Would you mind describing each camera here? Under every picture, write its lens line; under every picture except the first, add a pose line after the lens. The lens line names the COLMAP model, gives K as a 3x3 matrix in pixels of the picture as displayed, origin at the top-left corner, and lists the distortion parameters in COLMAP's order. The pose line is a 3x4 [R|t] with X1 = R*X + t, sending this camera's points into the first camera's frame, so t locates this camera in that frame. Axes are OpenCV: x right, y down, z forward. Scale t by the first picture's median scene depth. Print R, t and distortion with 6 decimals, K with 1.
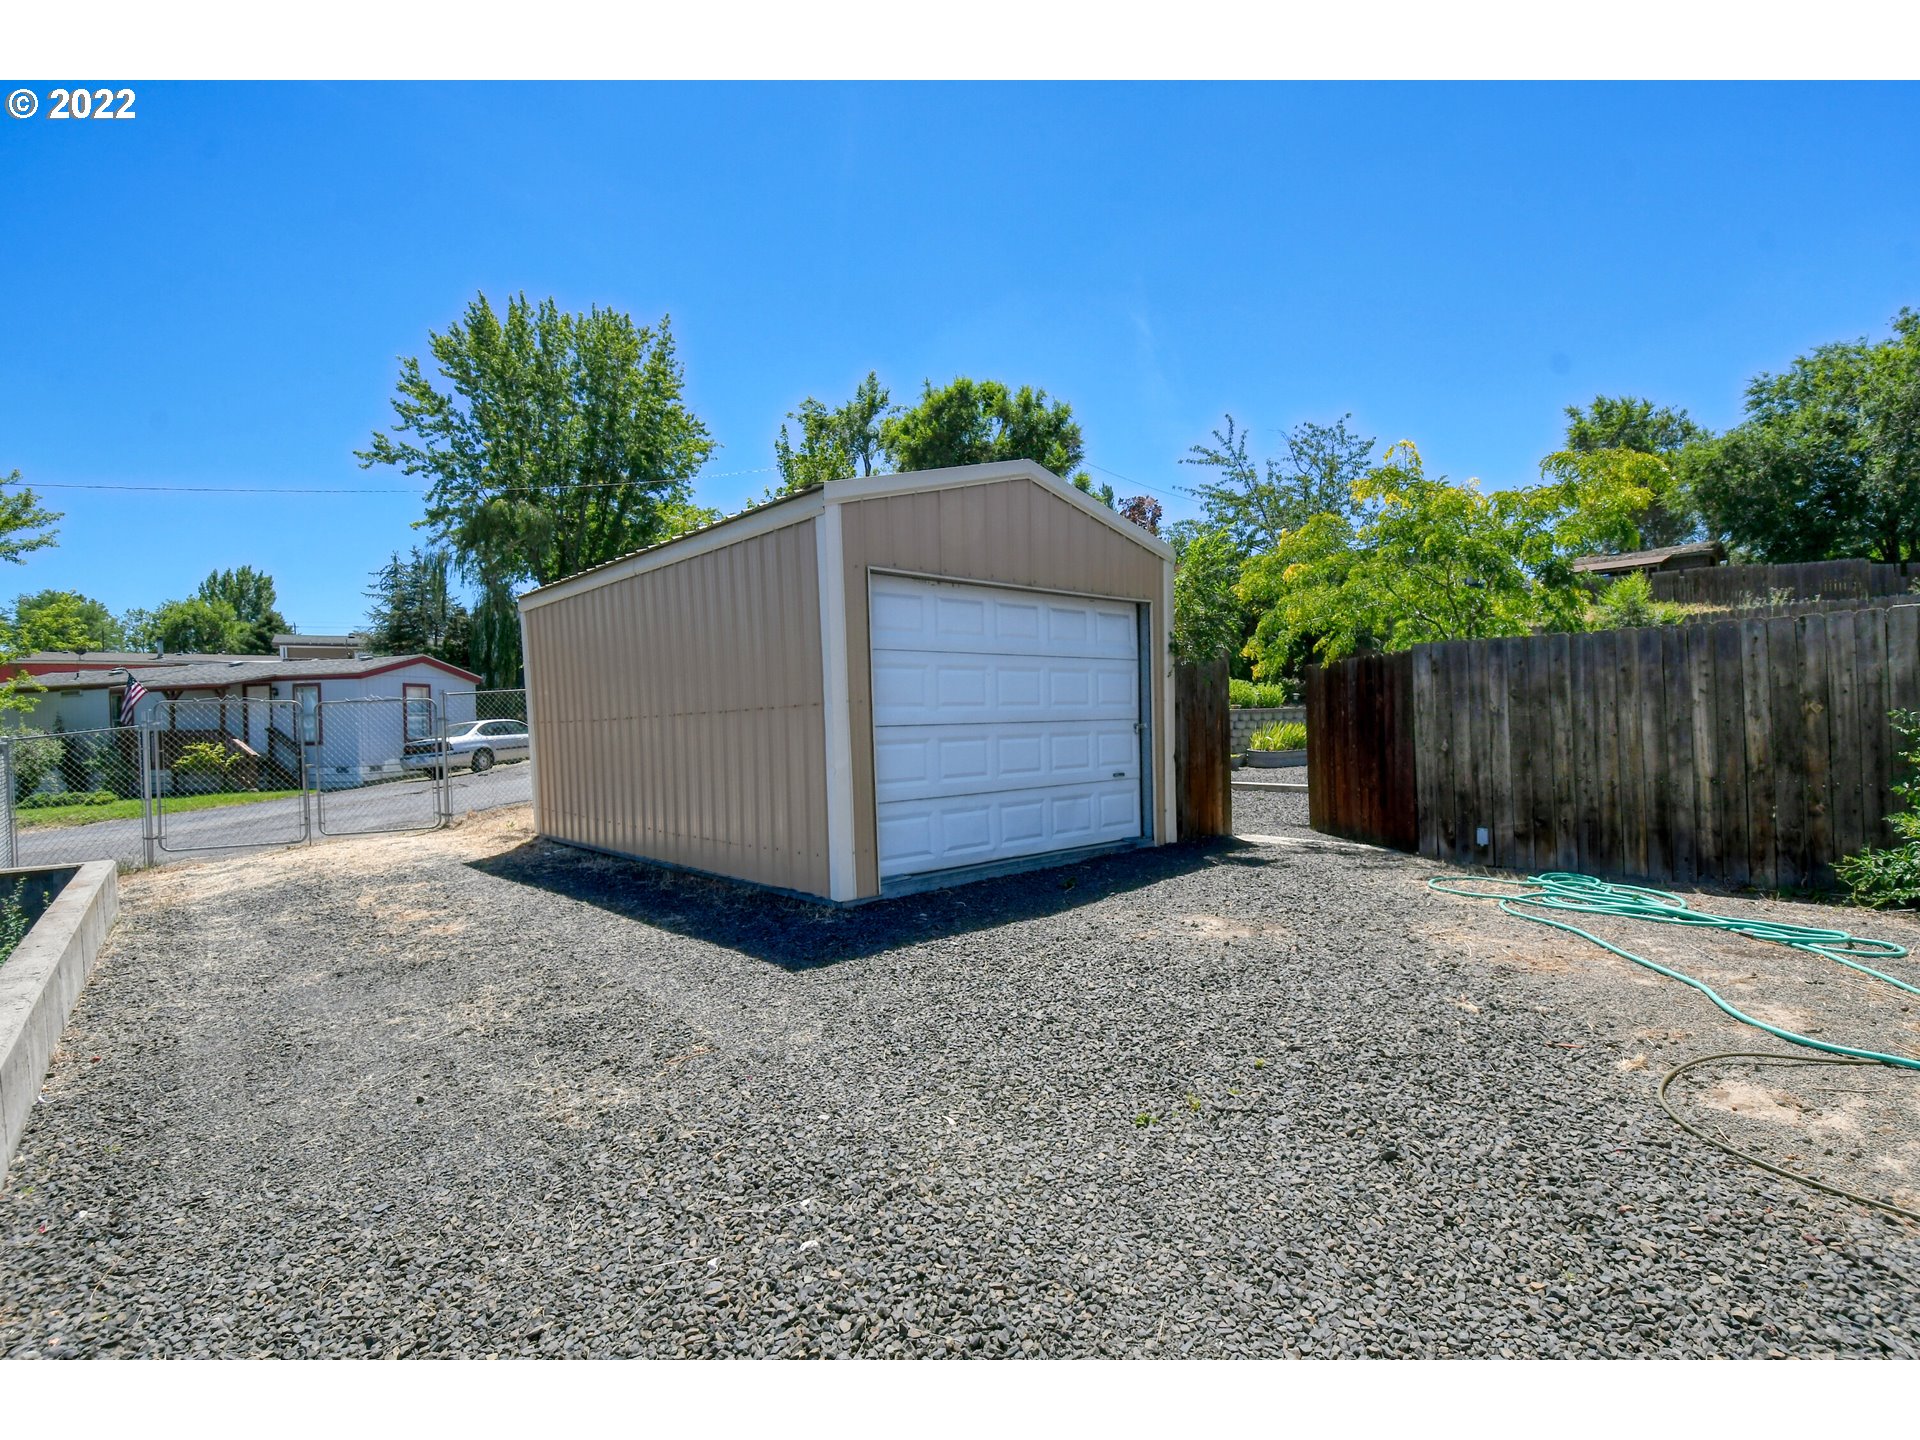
lens RADIAL K [[905.2, 0, 965.4], [0, 905.2, 731.6], [0, 0, 1]] dist [-0.018315, -0.006857]
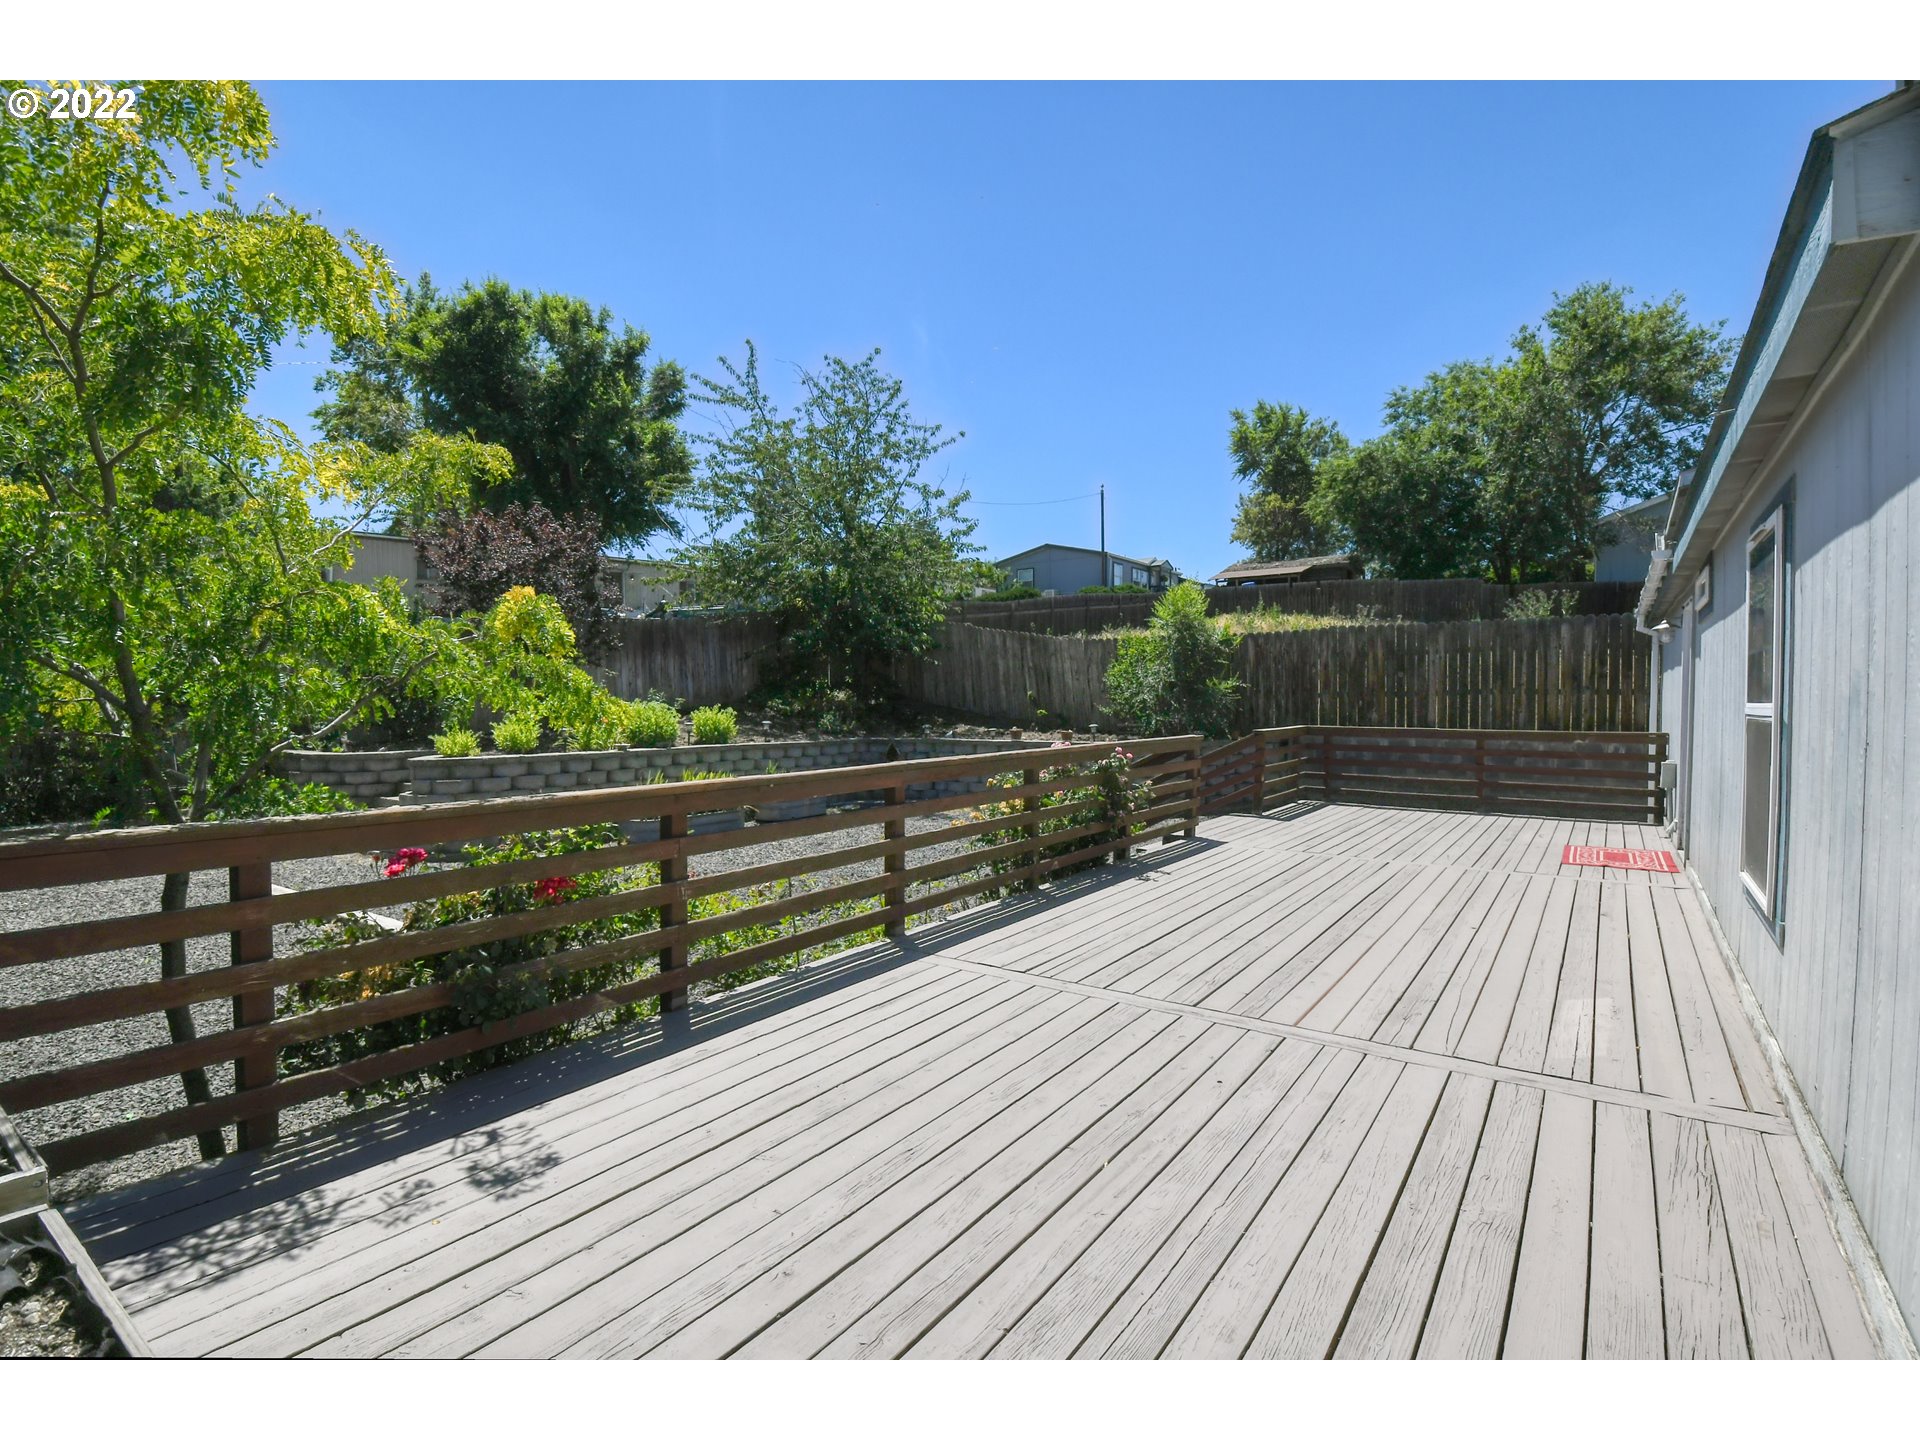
lens RADIAL K [[907.6, 0, 968.0], [0, 907.6, 738.2], [0, 0, 1]] dist [0.015225, -0.024966]
pose [[0.963625, 0.007774, 0.267144, 0.173400], [-0.013925, 0.999680, 0.021138, -0.025898], [-0.266894, -0.024089, 0.963425, 0.141031]]
